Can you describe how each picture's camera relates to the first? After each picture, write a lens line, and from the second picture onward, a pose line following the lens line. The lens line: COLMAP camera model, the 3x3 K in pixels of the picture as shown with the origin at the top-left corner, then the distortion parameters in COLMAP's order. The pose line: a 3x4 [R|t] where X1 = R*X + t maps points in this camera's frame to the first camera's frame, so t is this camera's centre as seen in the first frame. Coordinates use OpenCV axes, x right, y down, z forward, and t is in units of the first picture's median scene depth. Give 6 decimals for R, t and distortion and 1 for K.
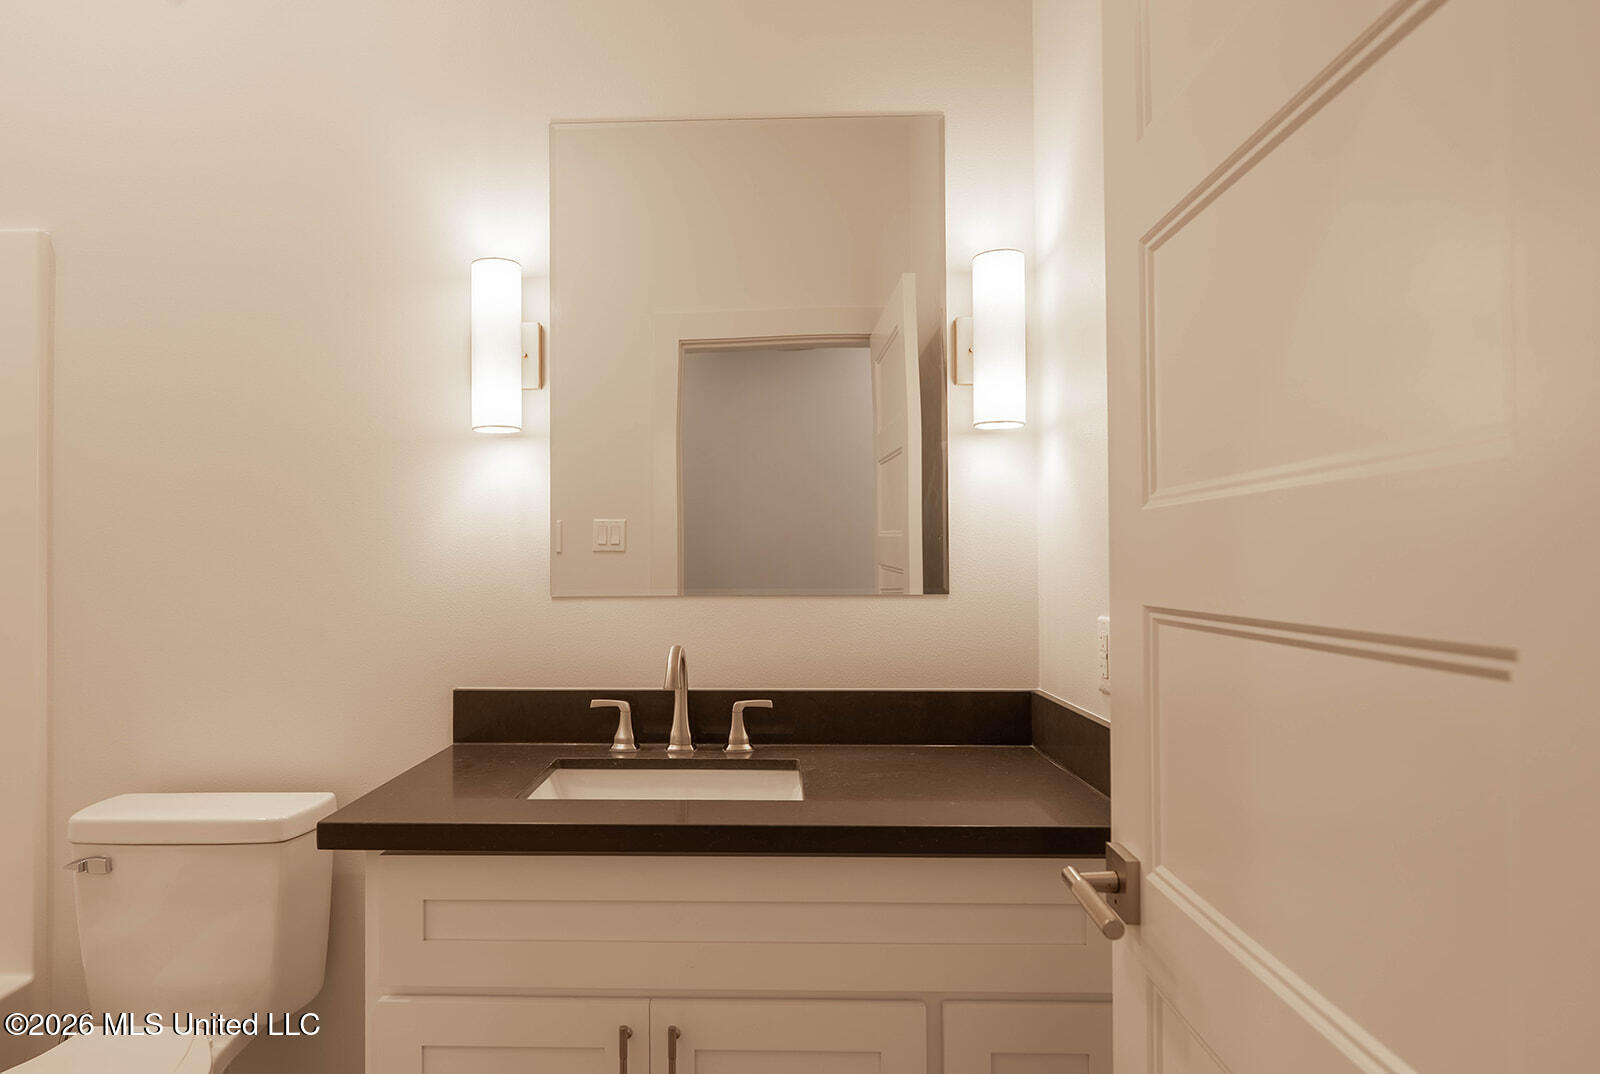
lens RADIAL K [[991.0, 0, 798.0], [0, 991.0, 542.7], [0, 0, 1]] dist [0.000478, 0.004277]
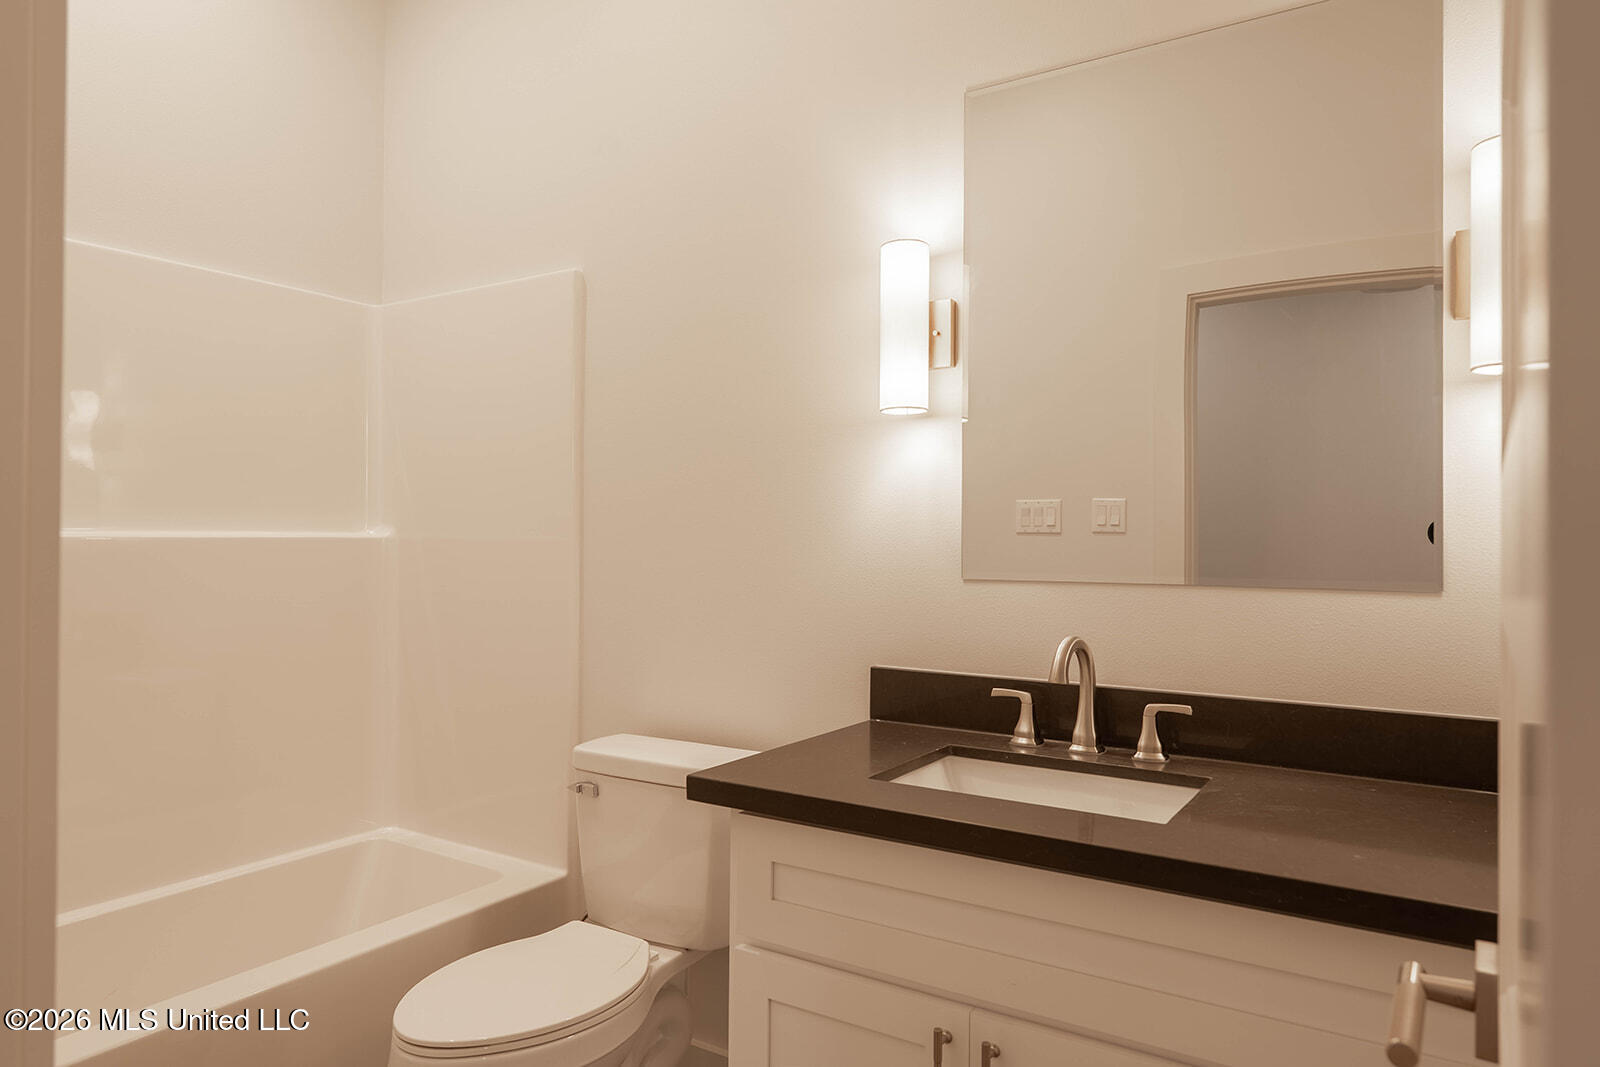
lens RADIAL K [[1034.9, 0, 802.0], [0, 1034.9, 528.7], [0, 0, 1]] dist [0.021852, 0.000877]
pose [[0.854379, 0.004376, -0.519631, 0.154448], [-0.001124, 0.999978, 0.006573, -0.001869], [0.519649, -0.005032, 0.854365, 0.048675]]
